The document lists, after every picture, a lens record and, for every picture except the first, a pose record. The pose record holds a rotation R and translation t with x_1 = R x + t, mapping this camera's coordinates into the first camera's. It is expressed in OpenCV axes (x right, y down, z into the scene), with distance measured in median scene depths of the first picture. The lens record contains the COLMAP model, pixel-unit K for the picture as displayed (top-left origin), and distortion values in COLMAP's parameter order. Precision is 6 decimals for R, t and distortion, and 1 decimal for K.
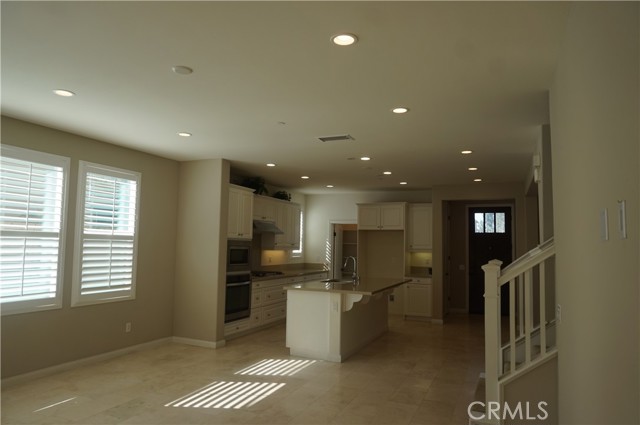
lens RADIAL K [[427.7, 0, 319.5], [0, 427.7, 215.0], [0, 0, 1]] dist [-0.010812, 0.000261]
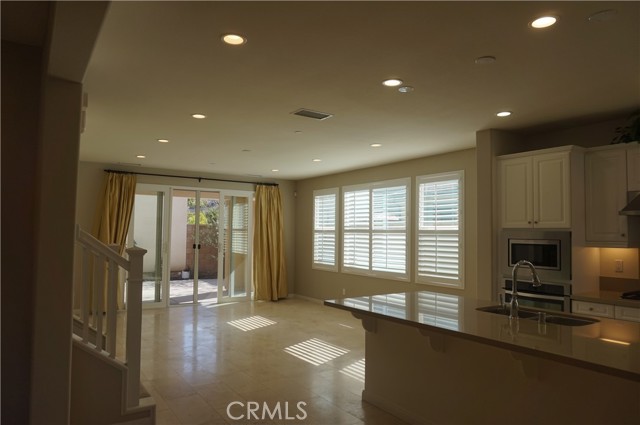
lens RADIAL K [[427.7, 0, 319.5], [0, 427.7, 215.0], [0, 0, 1]] dist [-0.010812, 0.000261]
pose [[-0.534525, -0.067062, -0.842488, 0.758560], [0.034579, 0.994277, -0.101084, 0.123702], [0.844445, -0.083164, -0.529147, 1.463639]]
